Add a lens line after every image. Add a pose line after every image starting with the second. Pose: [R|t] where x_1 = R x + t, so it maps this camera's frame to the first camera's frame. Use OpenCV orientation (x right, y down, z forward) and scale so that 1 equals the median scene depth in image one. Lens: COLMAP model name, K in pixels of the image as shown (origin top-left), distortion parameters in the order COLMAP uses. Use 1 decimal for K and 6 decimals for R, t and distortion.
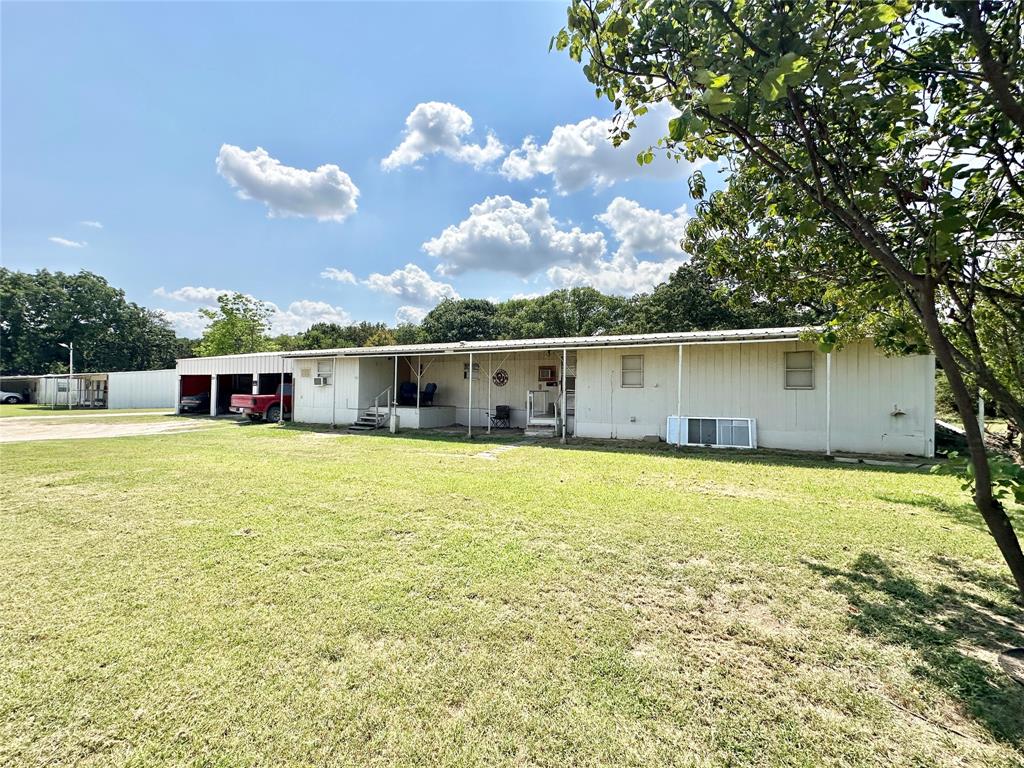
lens RADIAL K [[411.4, 0, 510.2], [0, 411.4, 390.6], [0, 0, 1]] dist [0.000579, 0.000321]
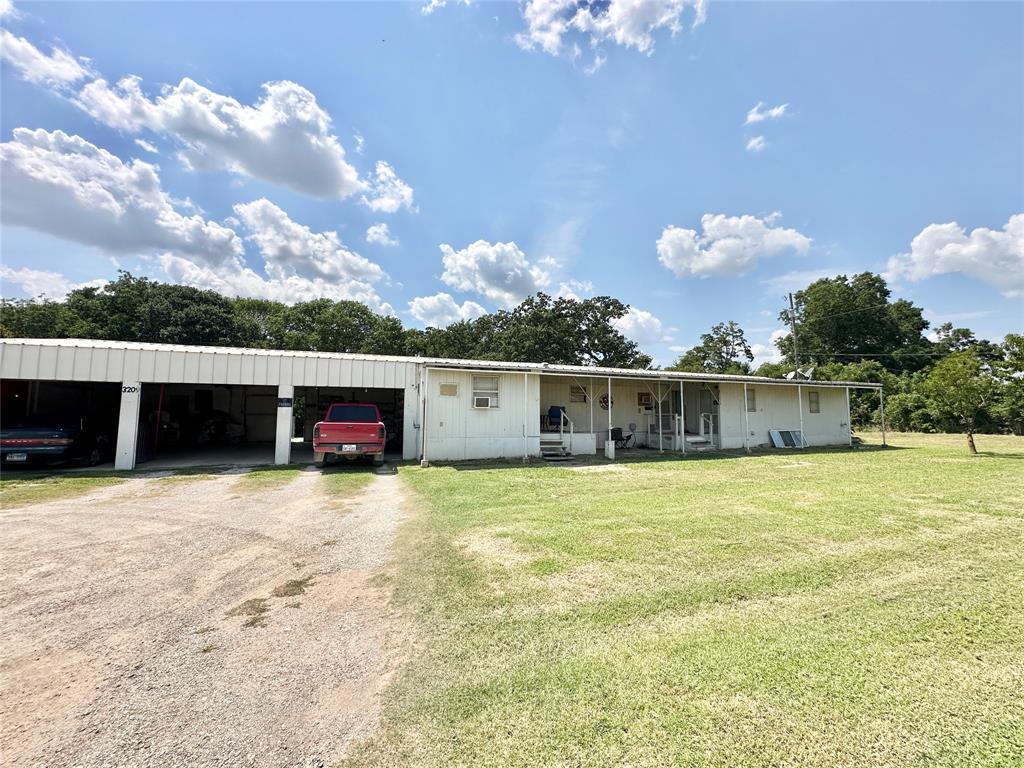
lens RADIAL K [[411.4, 0, 509.1], [0, 411.4, 380.0], [0, 0, 1]] dist [0.000579, 0.000321]
pose [[0.676350, 0.056773, 0.734389, -0.768239], [0.001207, 0.996938, -0.078181, -0.003424], [-0.736579, 0.053764, 0.674211, 0.355803]]
